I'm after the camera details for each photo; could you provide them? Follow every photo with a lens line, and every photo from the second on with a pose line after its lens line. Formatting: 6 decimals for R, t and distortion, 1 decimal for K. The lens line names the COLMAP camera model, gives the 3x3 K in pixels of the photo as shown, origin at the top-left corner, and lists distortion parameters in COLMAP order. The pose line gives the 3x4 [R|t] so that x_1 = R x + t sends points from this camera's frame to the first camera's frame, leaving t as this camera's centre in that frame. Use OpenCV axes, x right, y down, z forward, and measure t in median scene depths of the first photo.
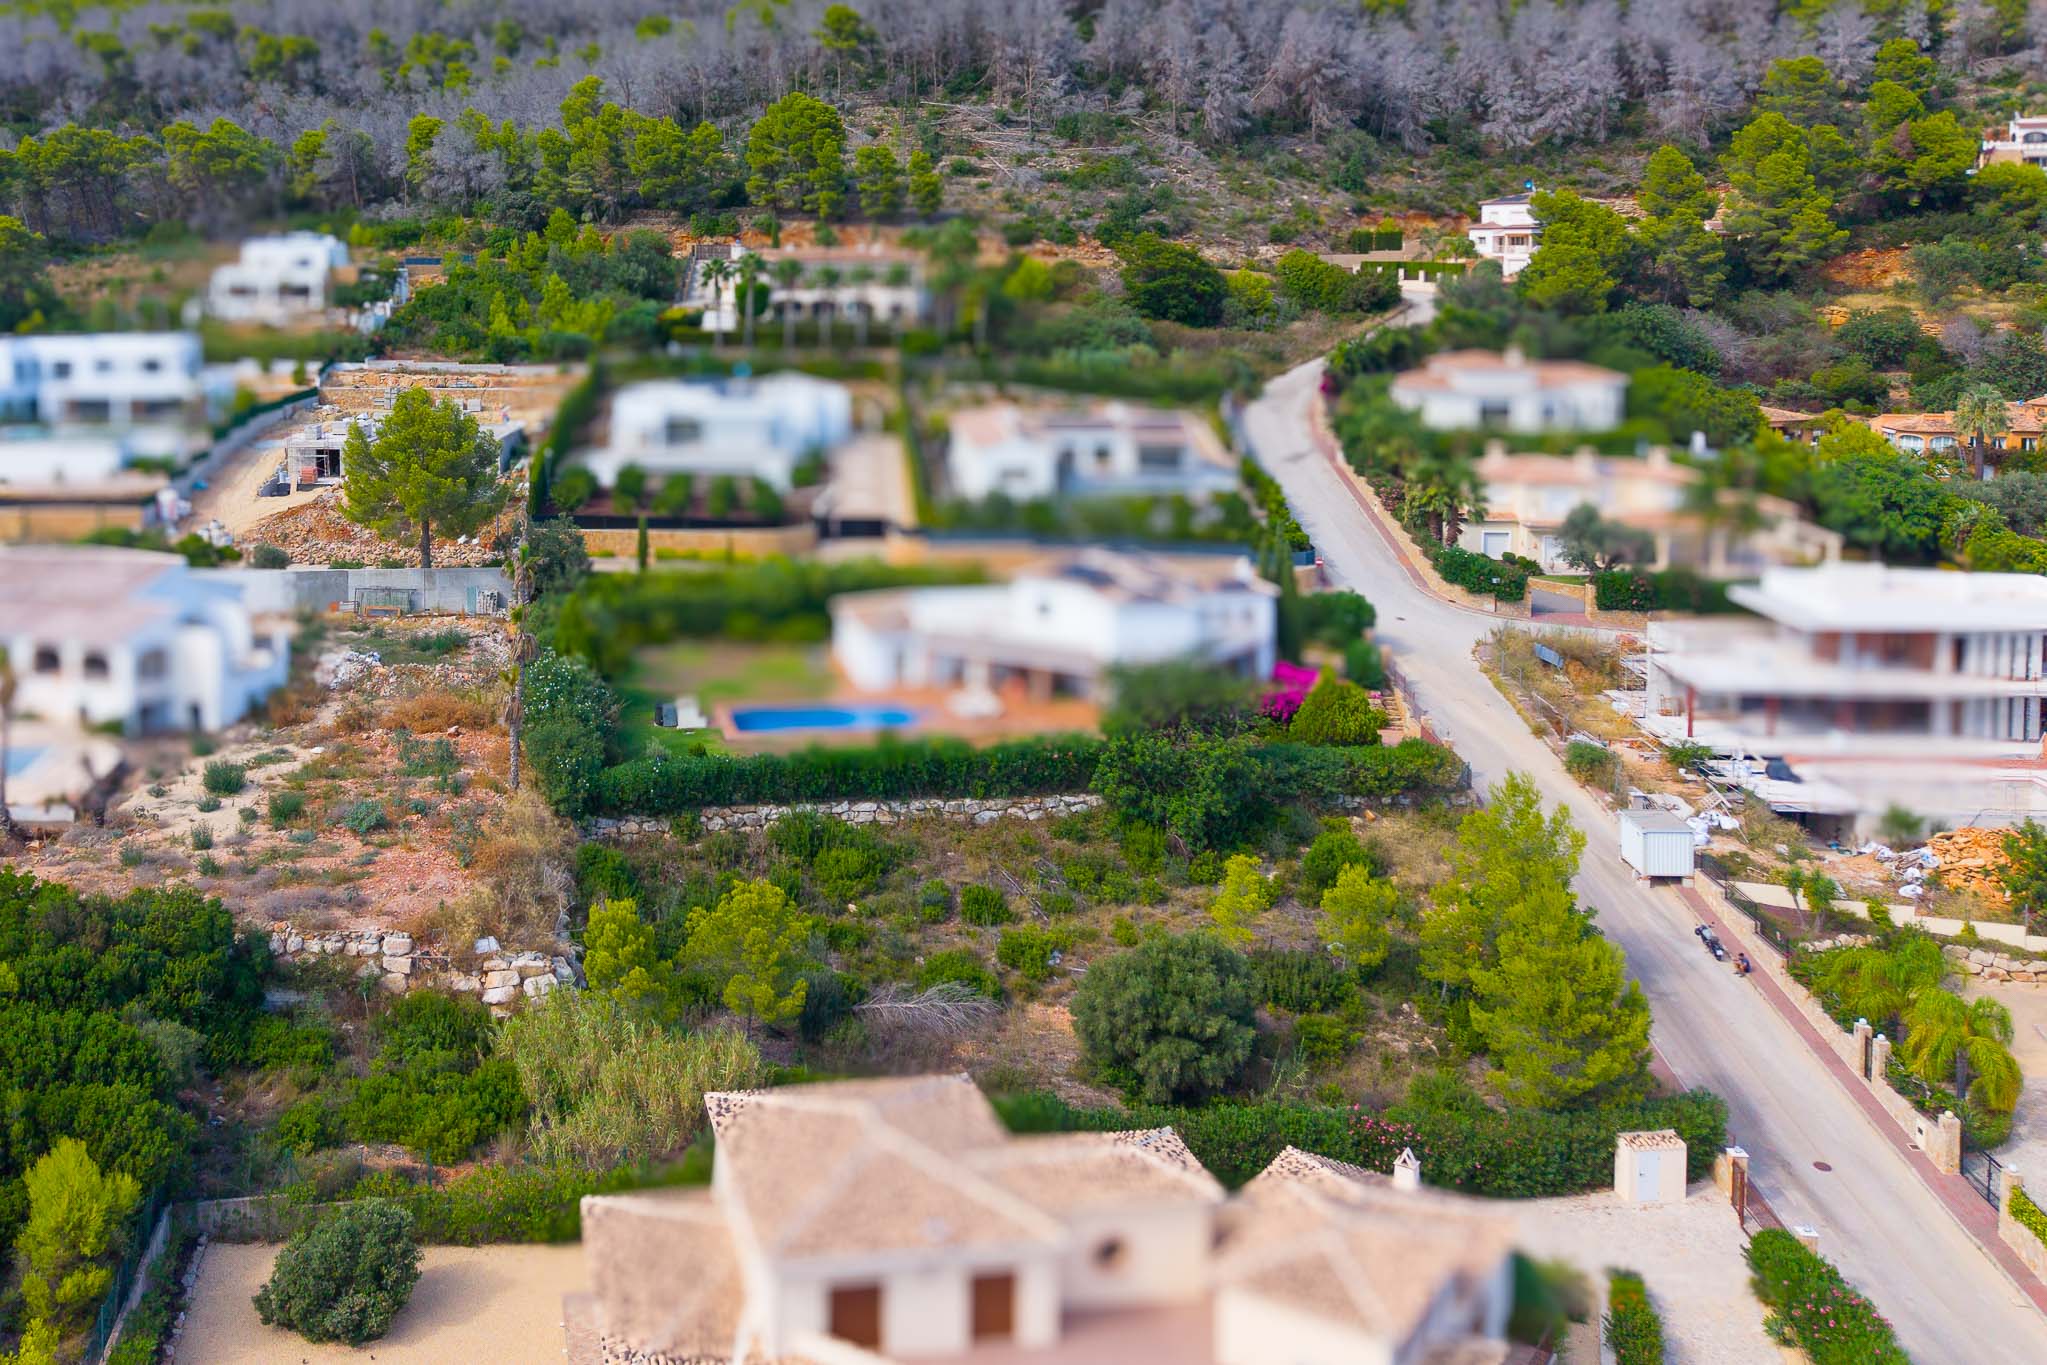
lens RADIAL K [[1643.9, 0, 1177.2], [0, 1643.9, 682.9], [0, 0, 1]] dist [0.017741, -0.009608]
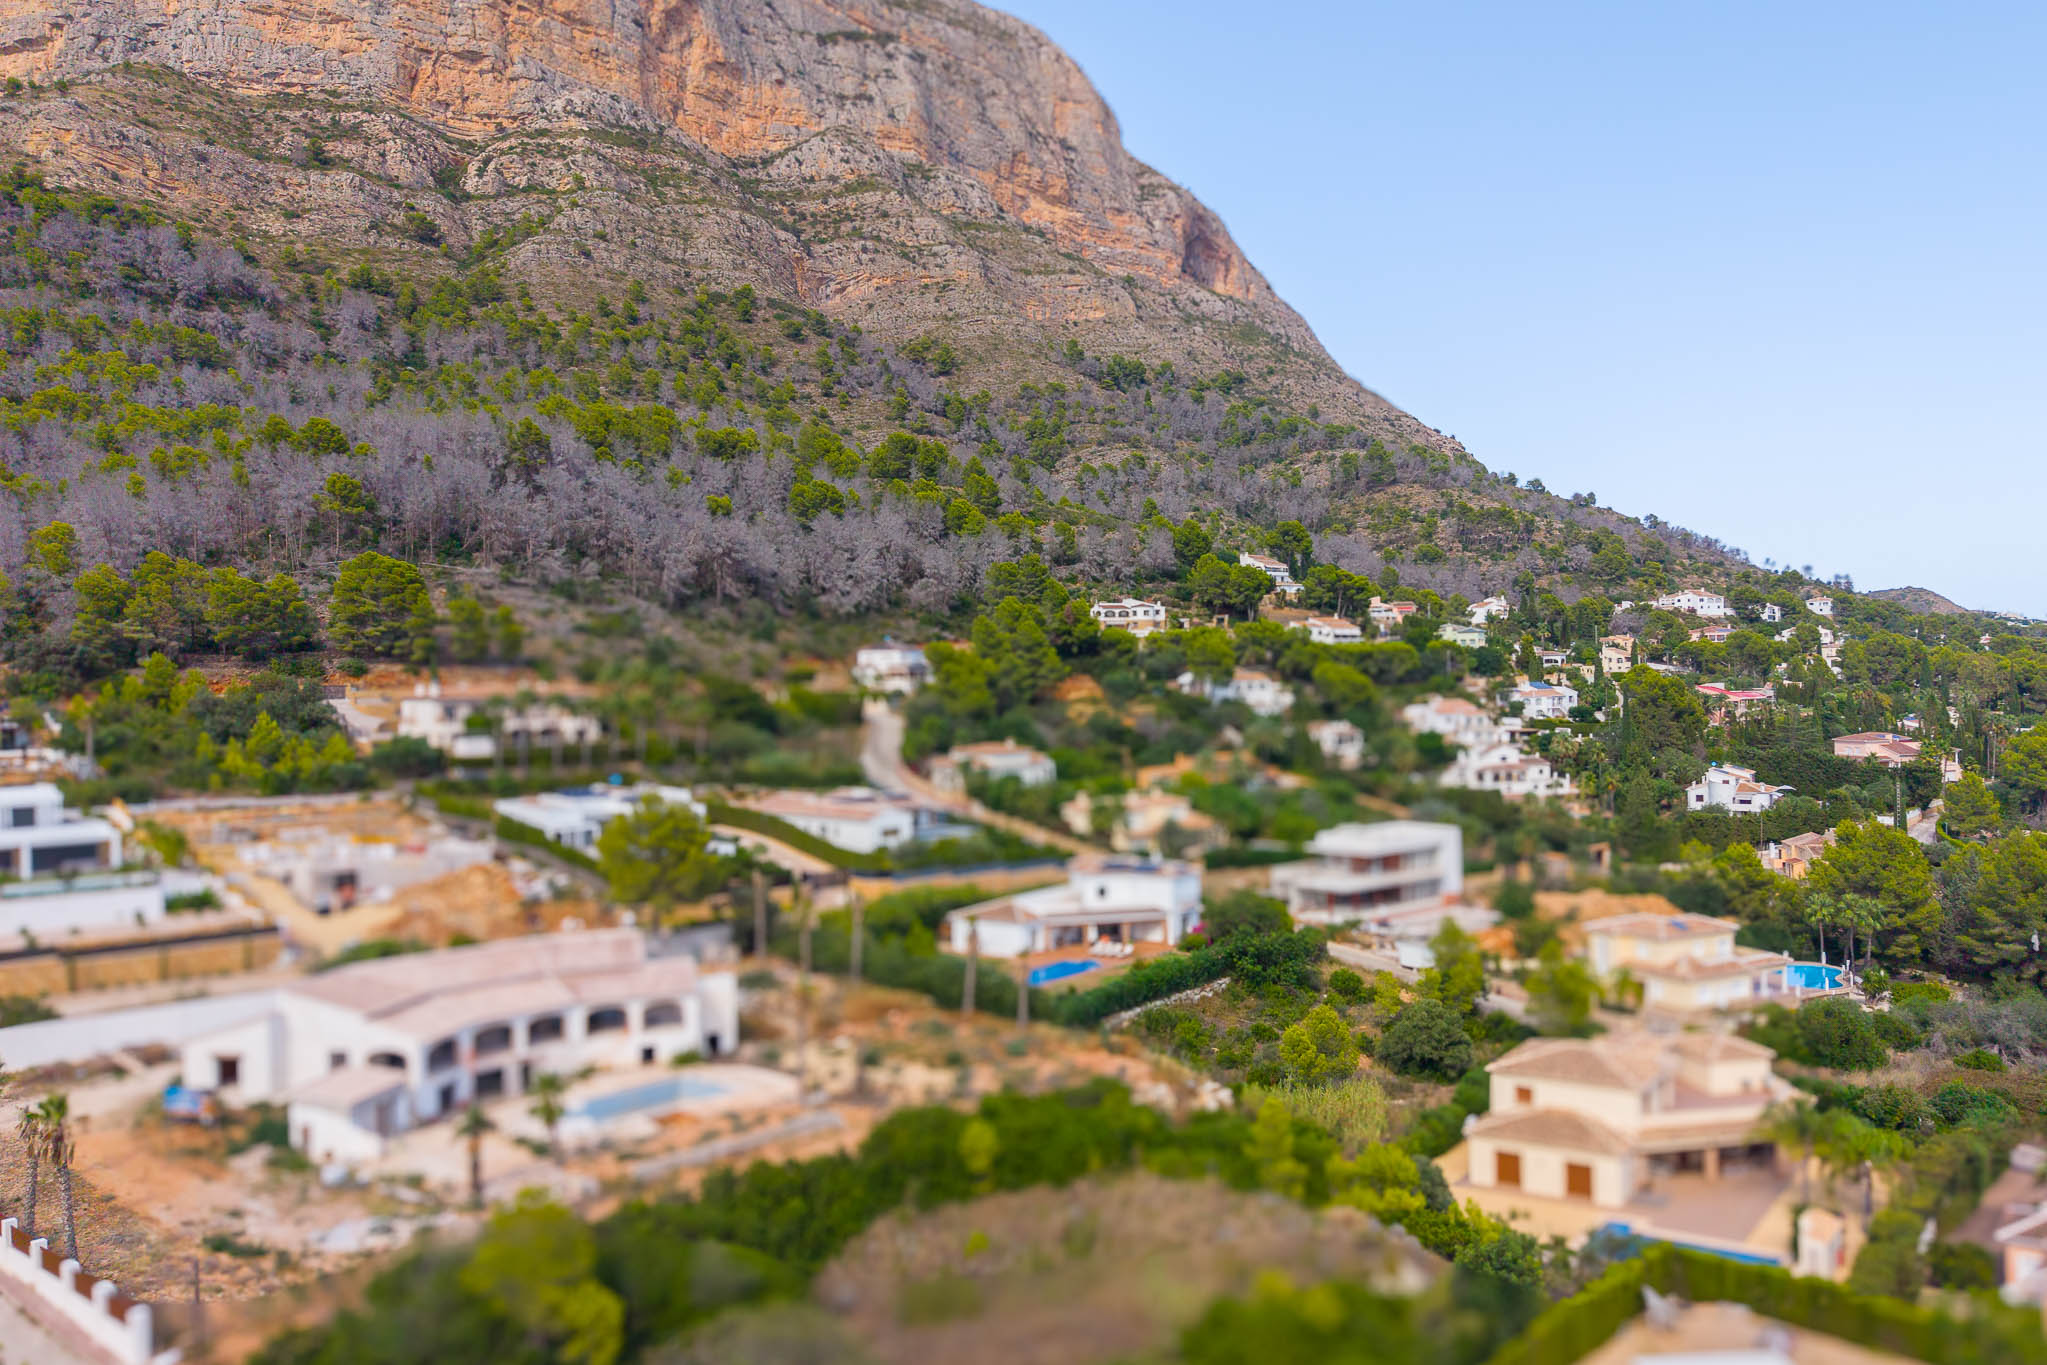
lens RADIAL K [[1634.2, 0, 1102.0], [0, 1634.2, 684.8], [0, 0, 1]] dist [0.119308, -0.002501]
pose [[0.651442, -0.014413, 0.758562, -0.758420], [0.218014, 0.961208, -0.168964, 0.018871], [-0.726700, 0.275447, 0.629313, -0.022564]]
